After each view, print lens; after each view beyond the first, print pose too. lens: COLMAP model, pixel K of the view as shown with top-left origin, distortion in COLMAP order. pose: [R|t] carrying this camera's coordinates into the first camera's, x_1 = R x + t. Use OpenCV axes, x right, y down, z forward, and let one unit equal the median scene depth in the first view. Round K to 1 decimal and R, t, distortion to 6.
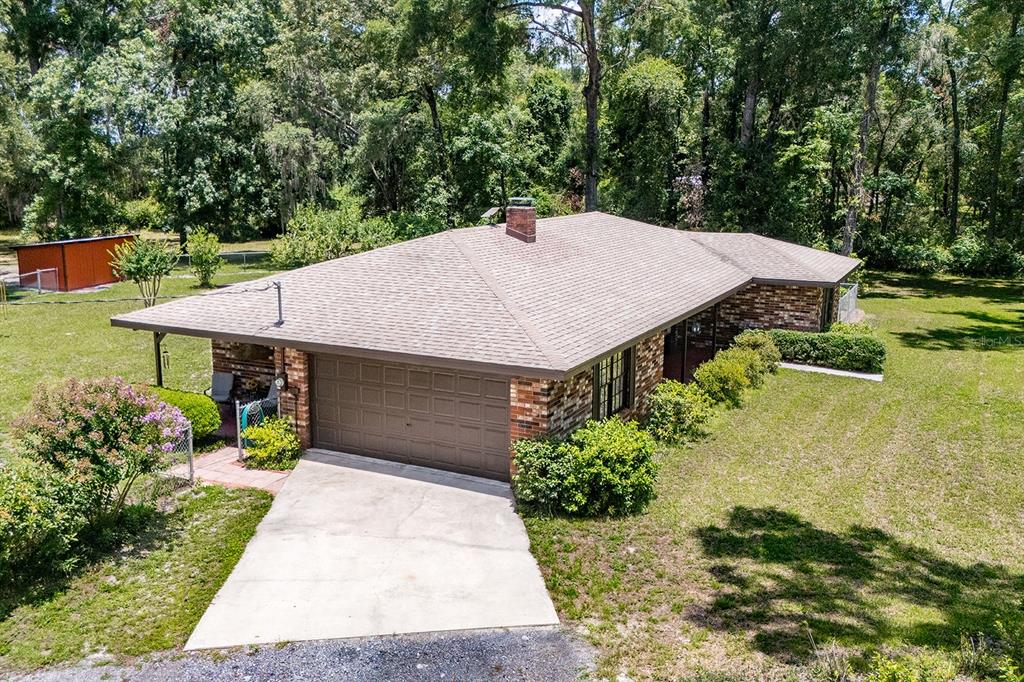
lens RADIAL K [[863.7, 0, 510.2], [0, 863.7, 340.3], [0, 0, 1]] dist [0.024613, 0.000273]
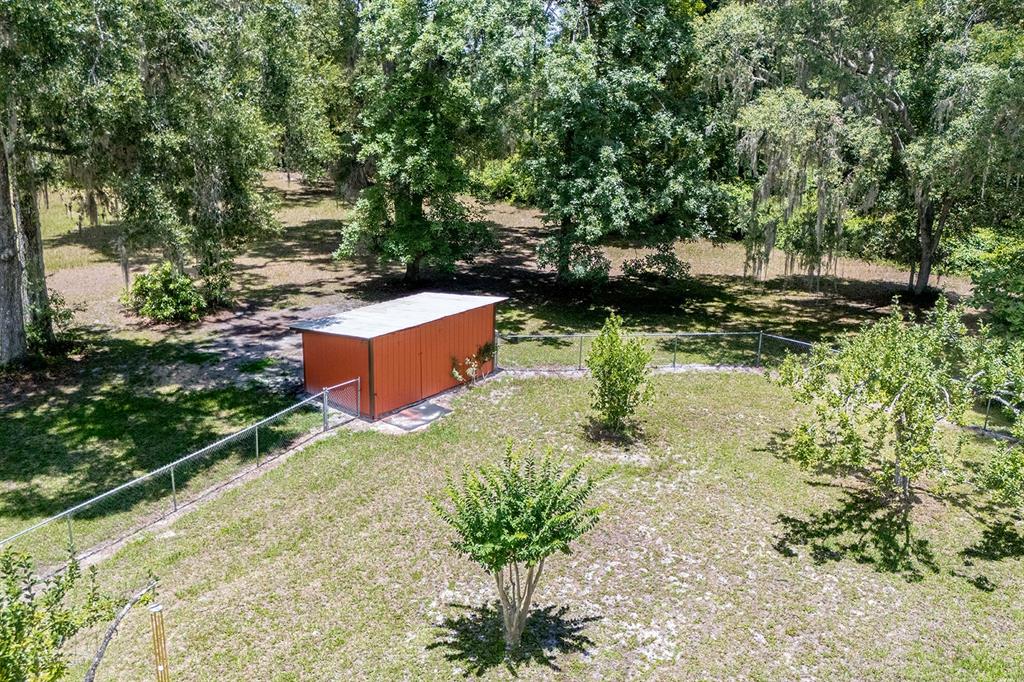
lens RADIAL K [[863.7, 0, 505.0], [0, 863.7, 338.1], [0, 0, 1]] dist [0.024613, 0.000273]
pose [[0.923528, 0.114261, -0.366115, -0.201768], [-0.076571, 0.990304, 0.115913, -0.148075], [0.375809, -0.079015, 0.923322, 0.448252]]
